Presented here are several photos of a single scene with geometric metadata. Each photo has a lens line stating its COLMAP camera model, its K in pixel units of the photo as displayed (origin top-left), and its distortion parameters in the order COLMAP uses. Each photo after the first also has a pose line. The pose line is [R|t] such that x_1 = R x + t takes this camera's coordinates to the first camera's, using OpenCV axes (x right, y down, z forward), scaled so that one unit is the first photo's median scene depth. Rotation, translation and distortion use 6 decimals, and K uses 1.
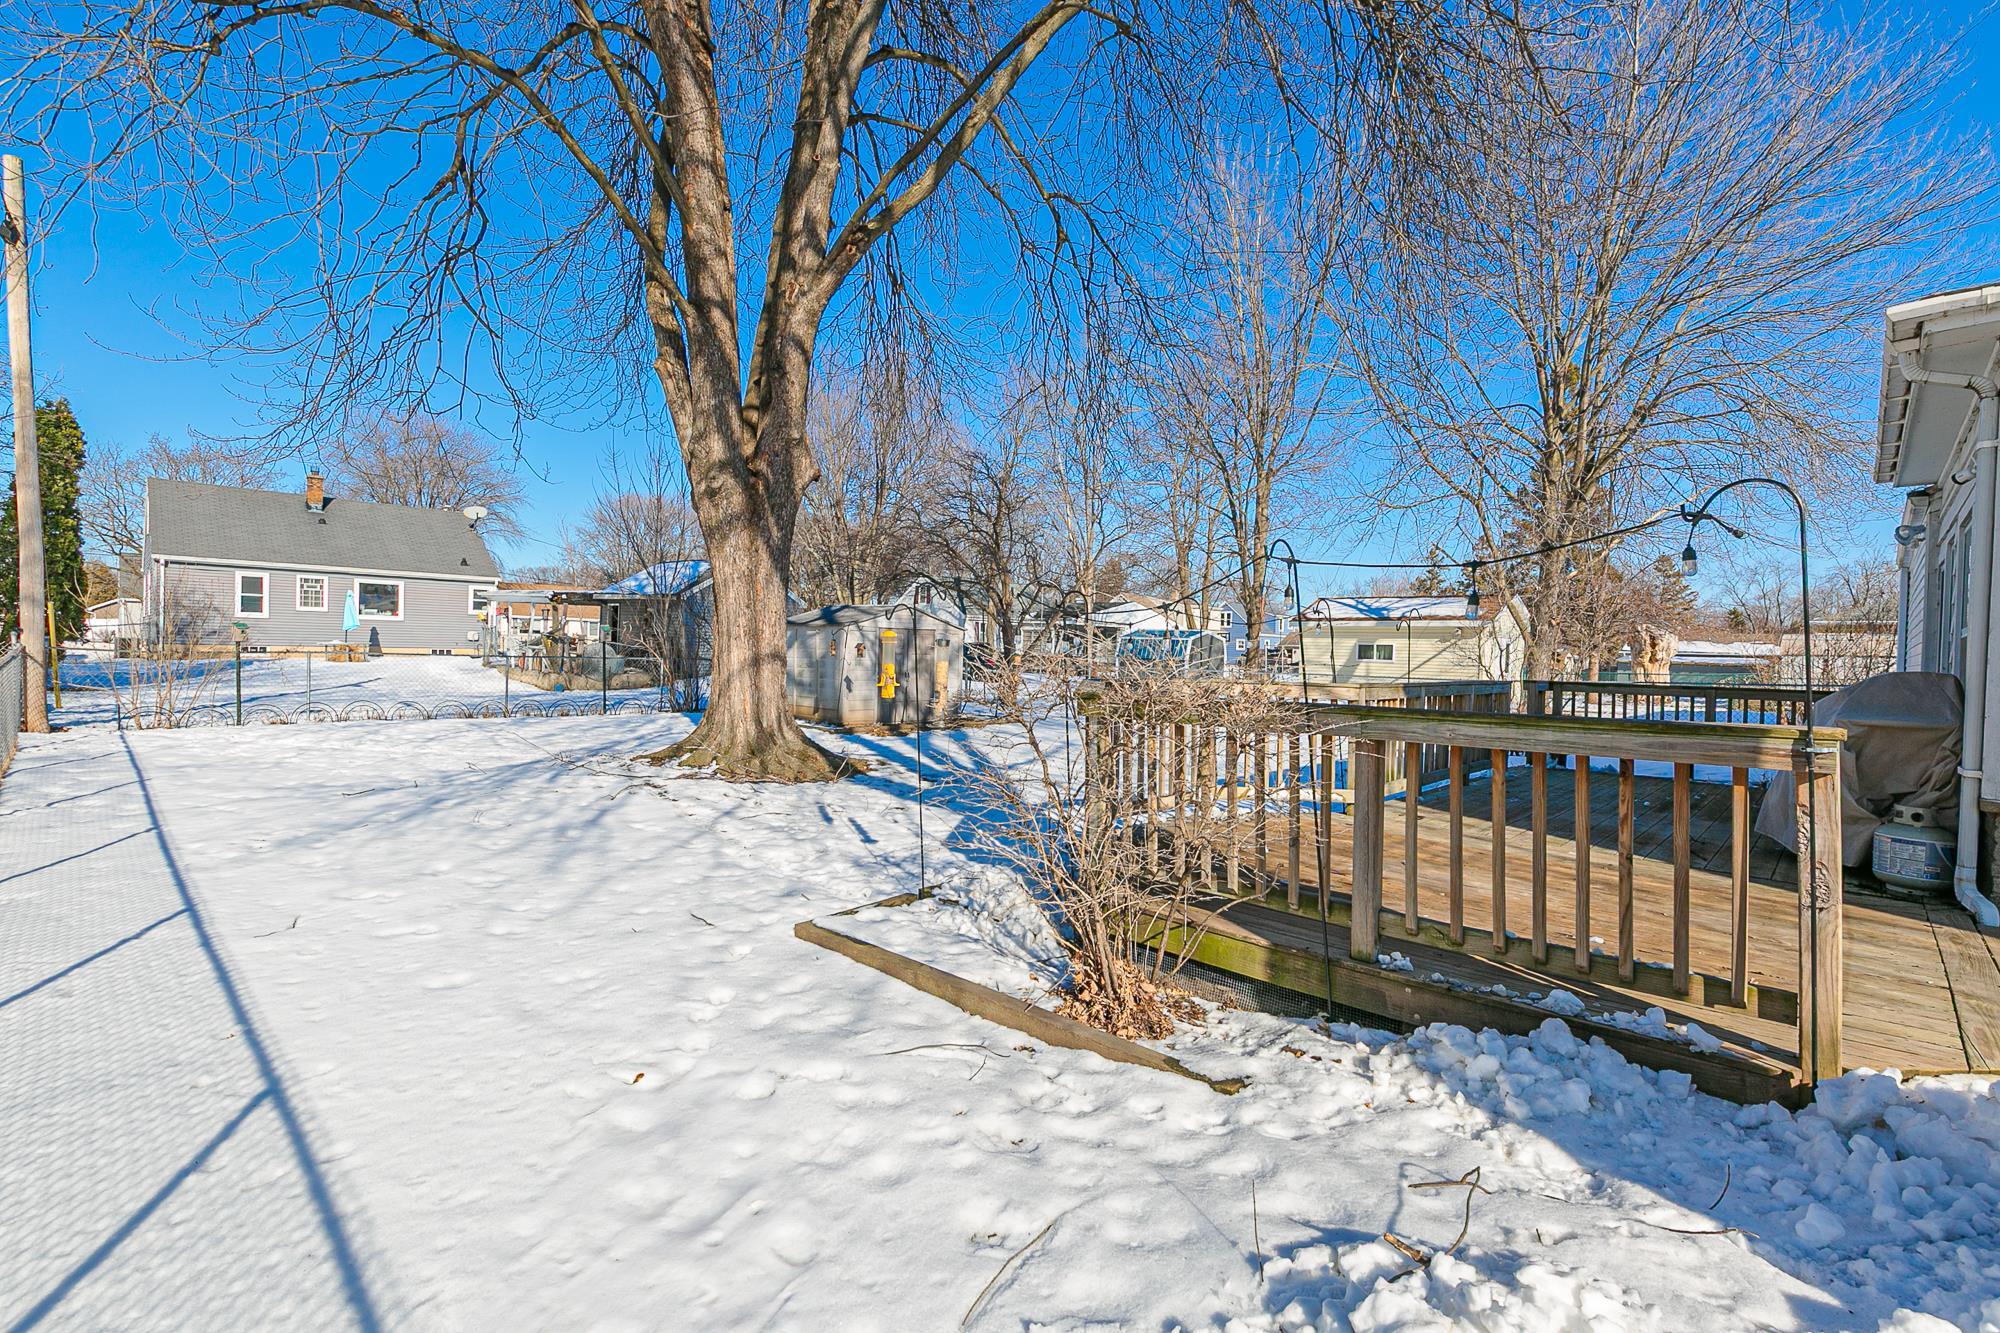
lens RADIAL K [[871.7, 0, 988.3], [0, 871.7, 664.8], [0, 0, 1]] dist [0.001658, 0.000794]
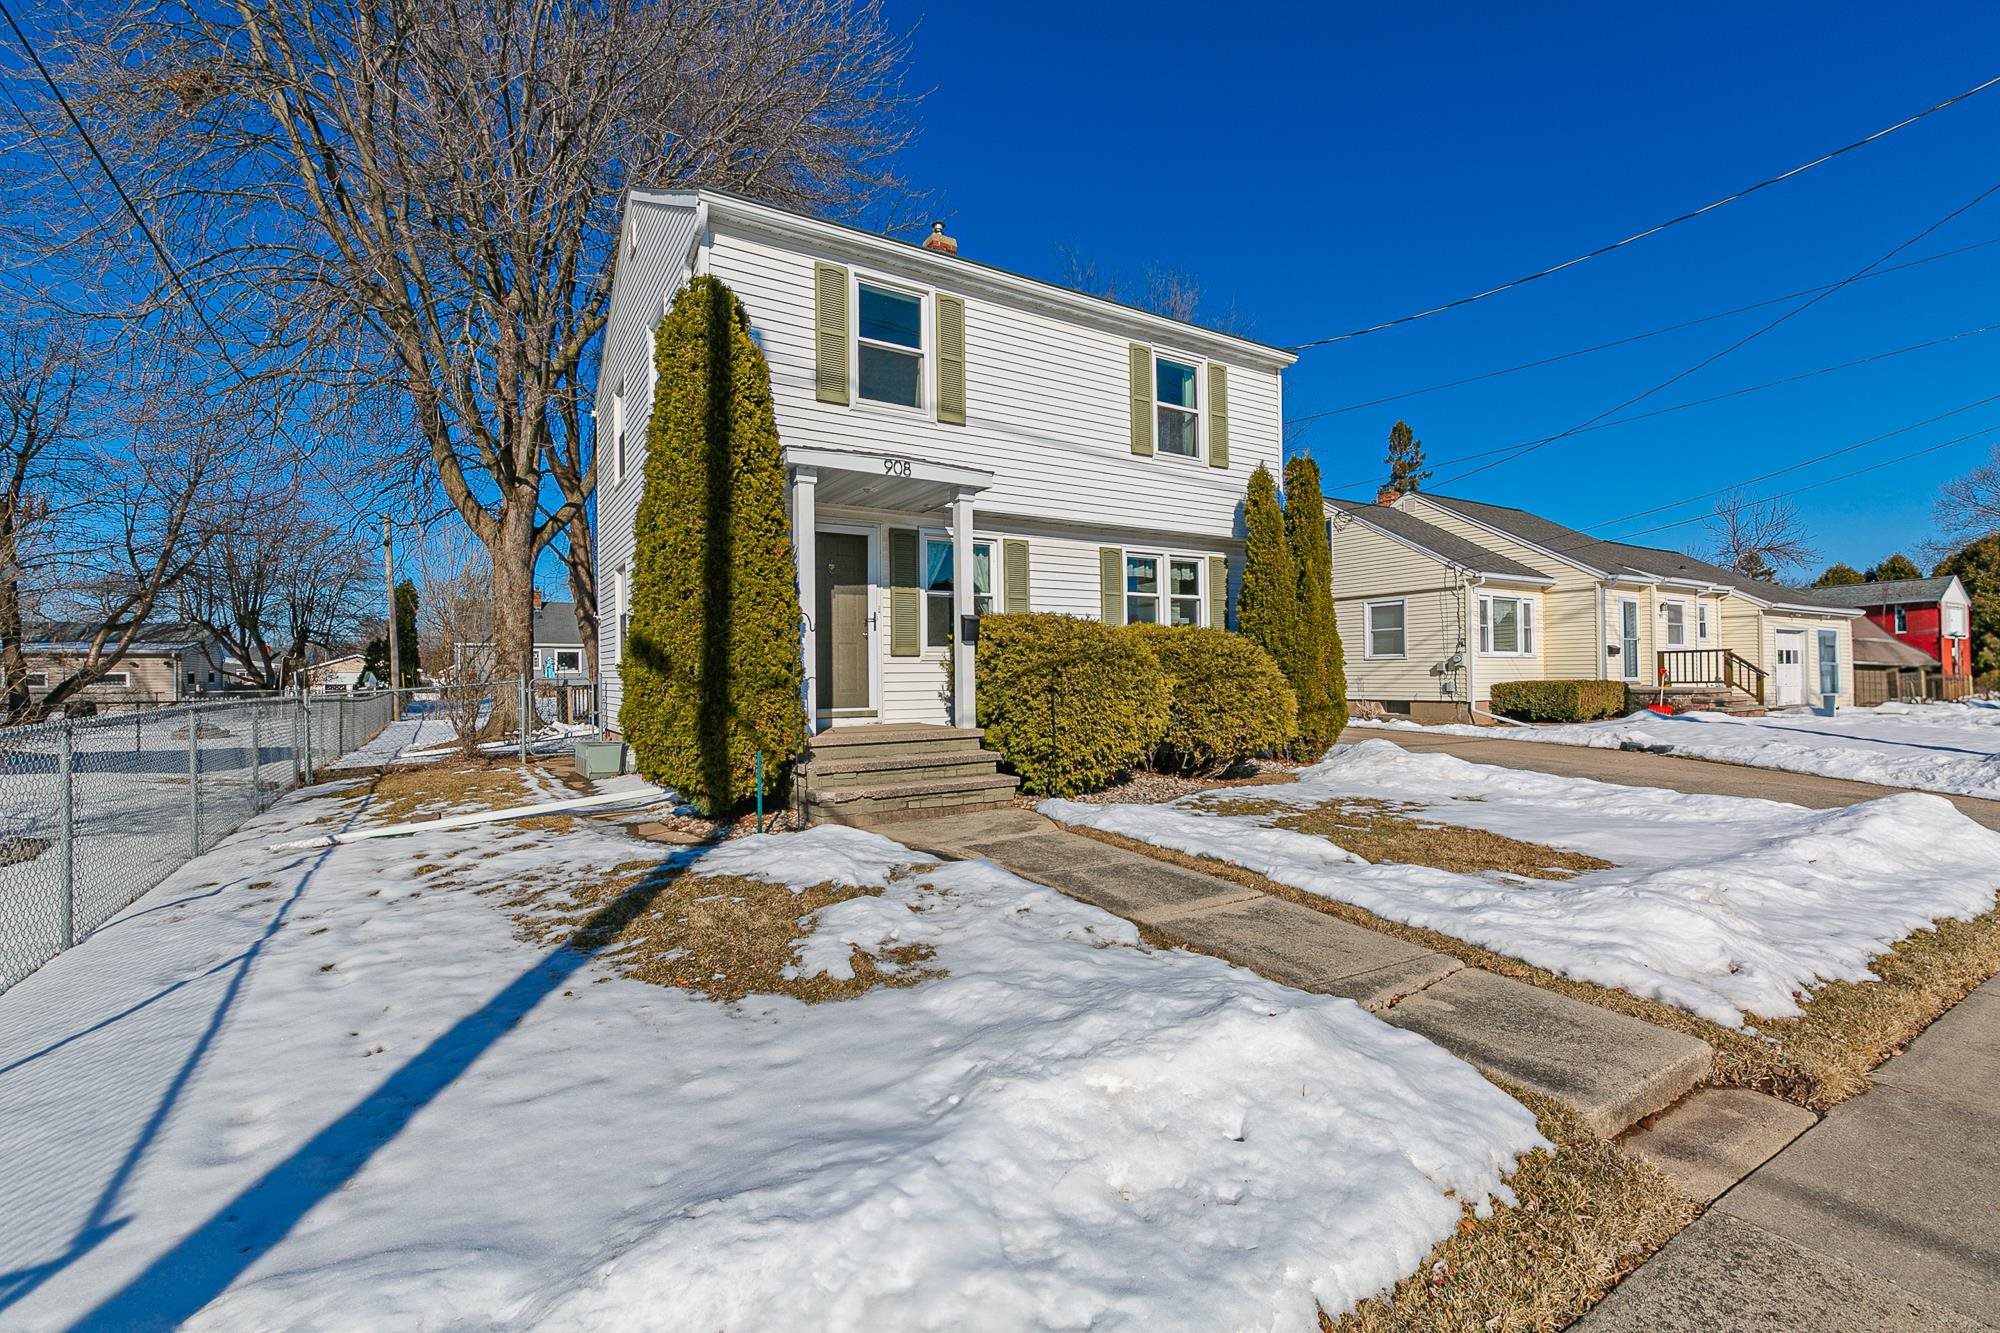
lens RADIAL K [[871.7, 0, 992.3], [0, 871.7, 668.6], [0, 0, 1]] dist [0.001658, 0.000794]
pose [[0.969755, -0.040679, -0.240667, 1.155130], [0.034095, 0.998923, -0.031463, 0.049757], [0.241688, 0.022306, 0.970098, -1.002837]]
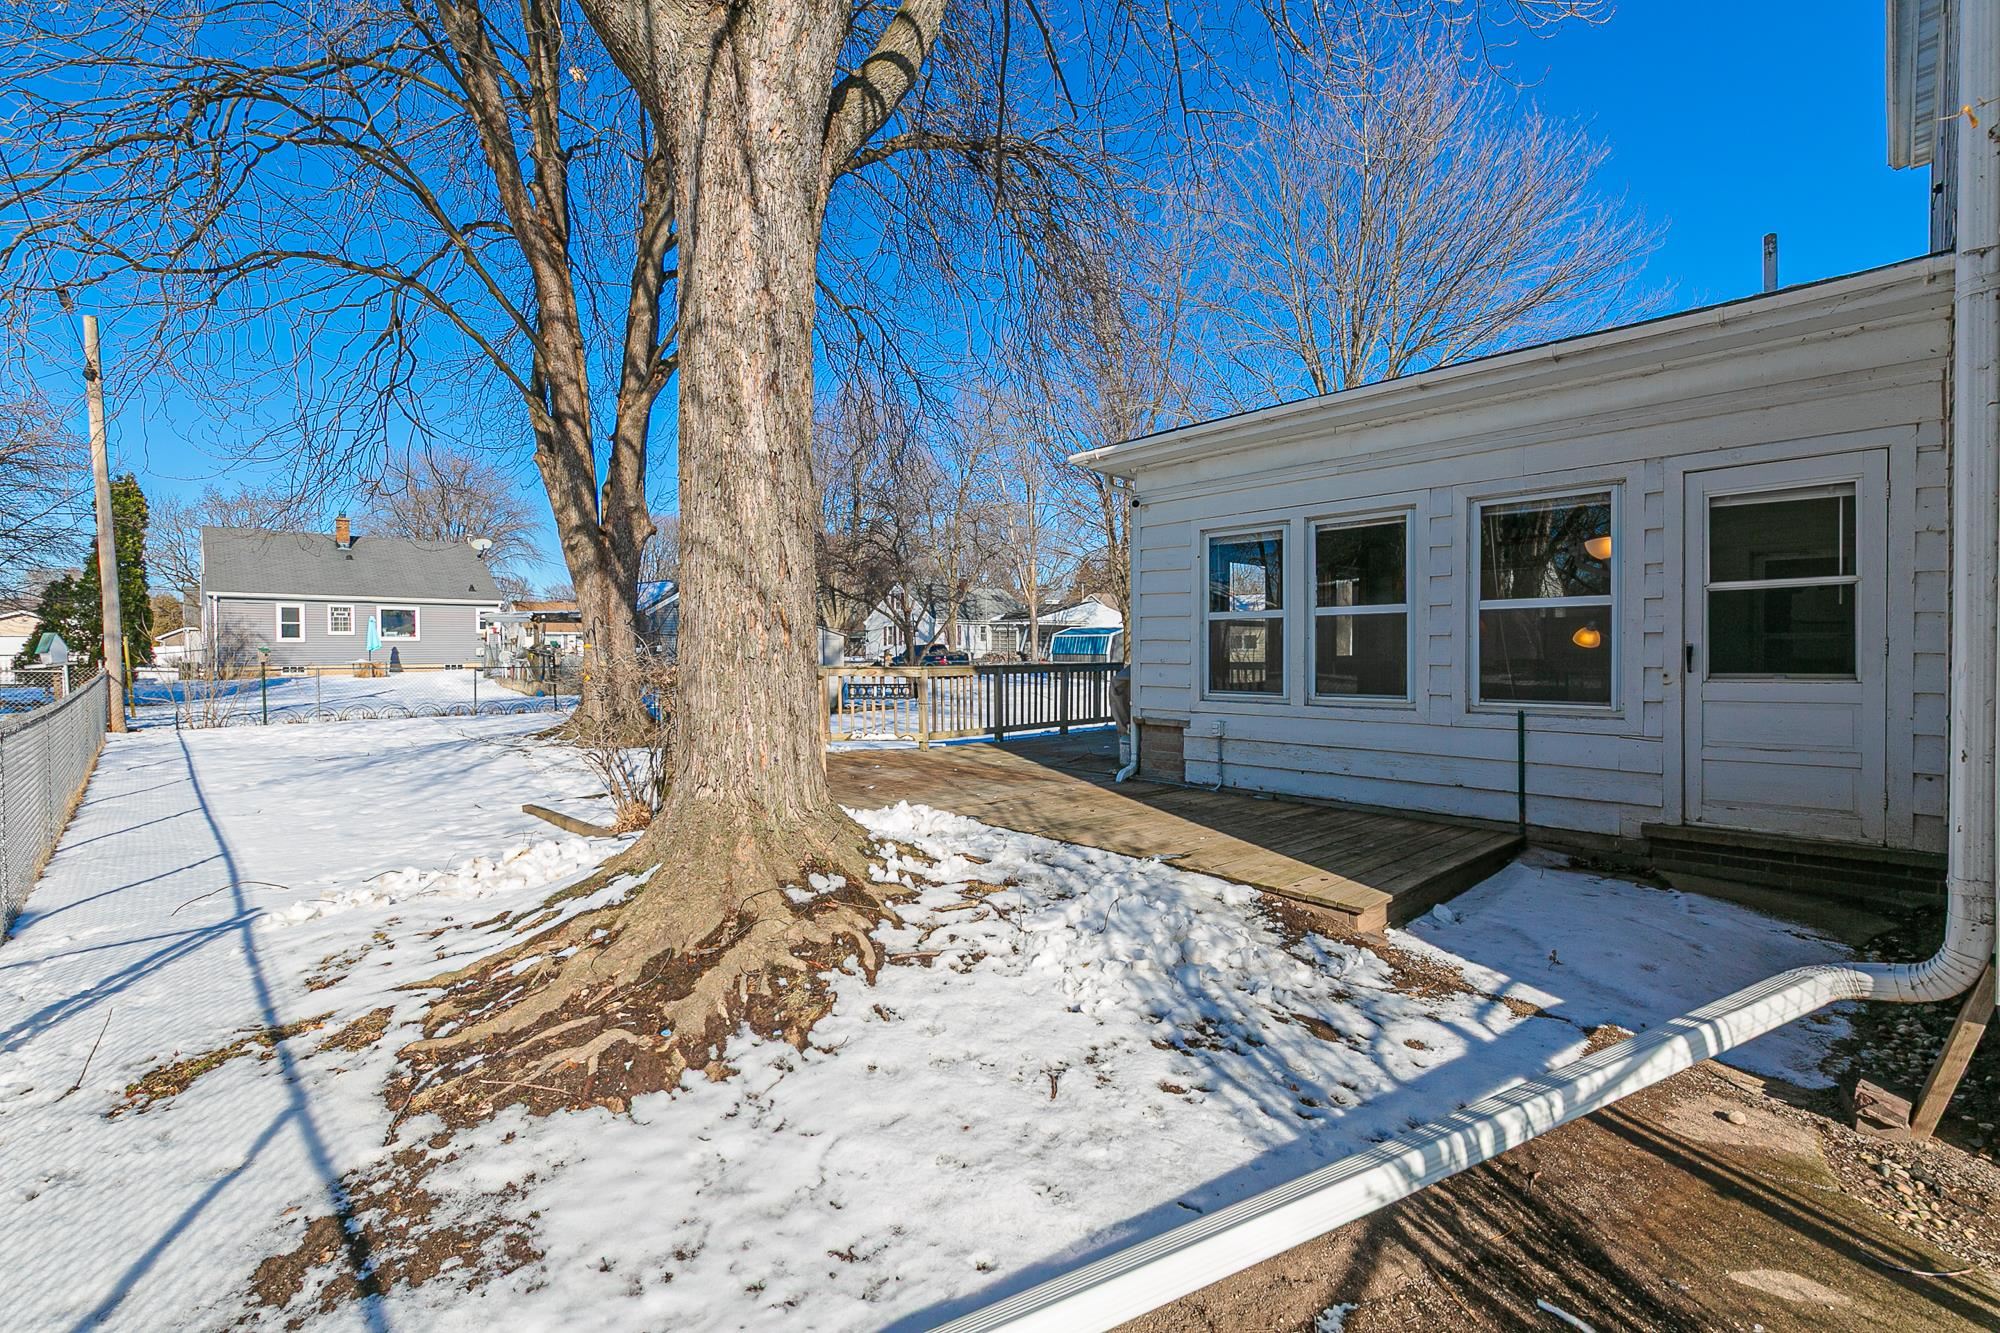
lens RADIAL K [[871.7, 0, 1005.1], [0, 871.7, 663.6], [0, 0, 1]] dist [0.001658, 0.000794]
pose [[0.999052, -0.029488, -0.032020, 0.293602], [0.029438, 0.999565, -0.002029, 0.010518], [0.032066, 0.001084, 0.999485, -0.274459]]
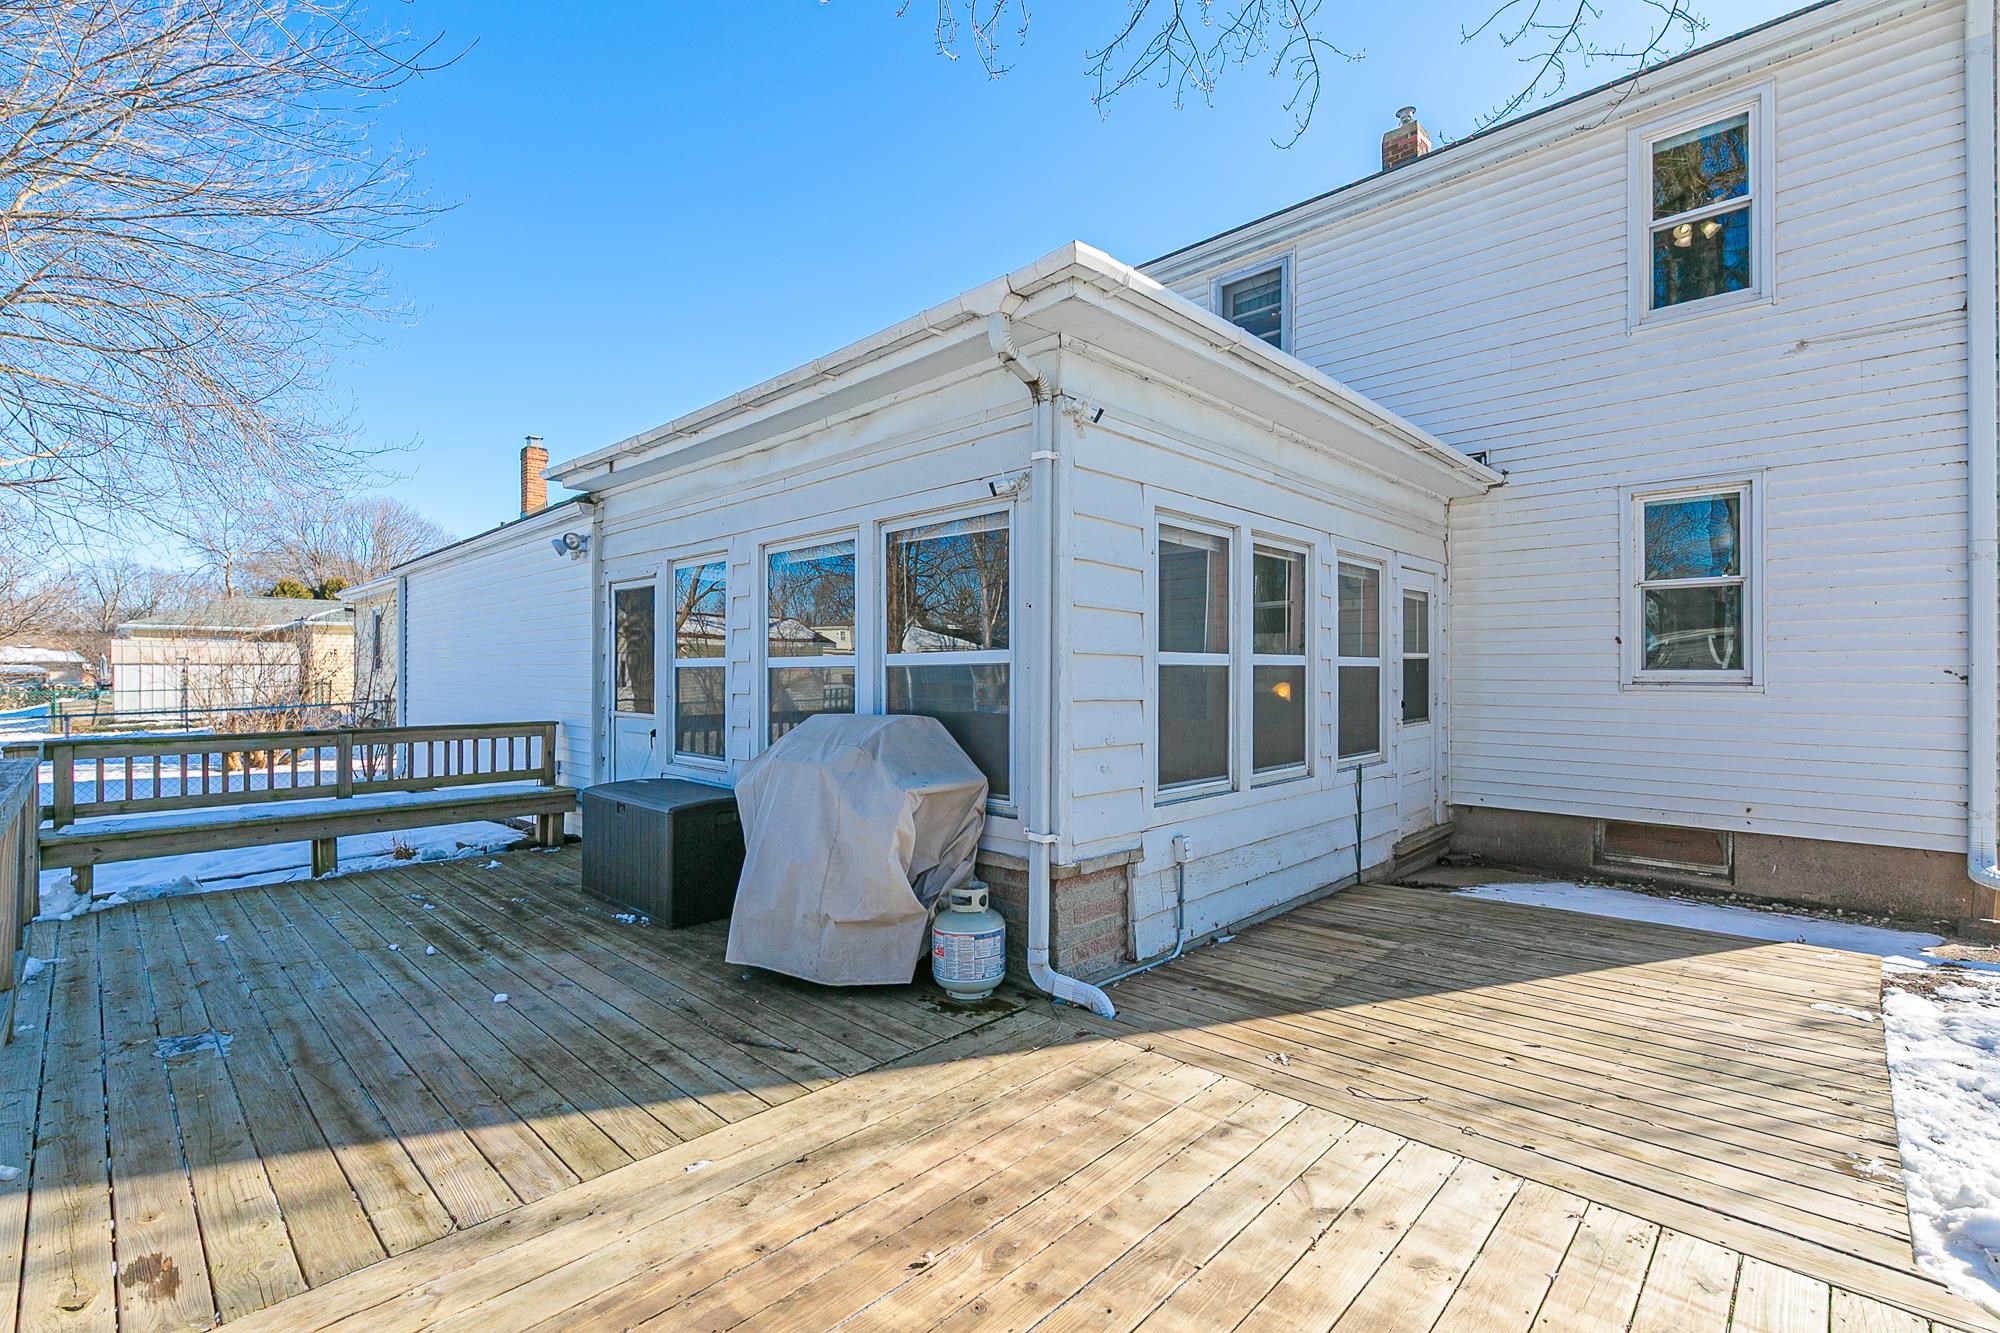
lens RADIAL K [[871.7, 0, 981.7], [0, 871.7, 680.5], [0, 0, 1]] dist [0.001658, 0.000794]
pose [[0.016646, -0.030050, 0.999410, 0.091717], [0.015505, 0.999436, 0.029793, -0.018255], [-0.999741, 0.015000, 0.017102, 0.332020]]
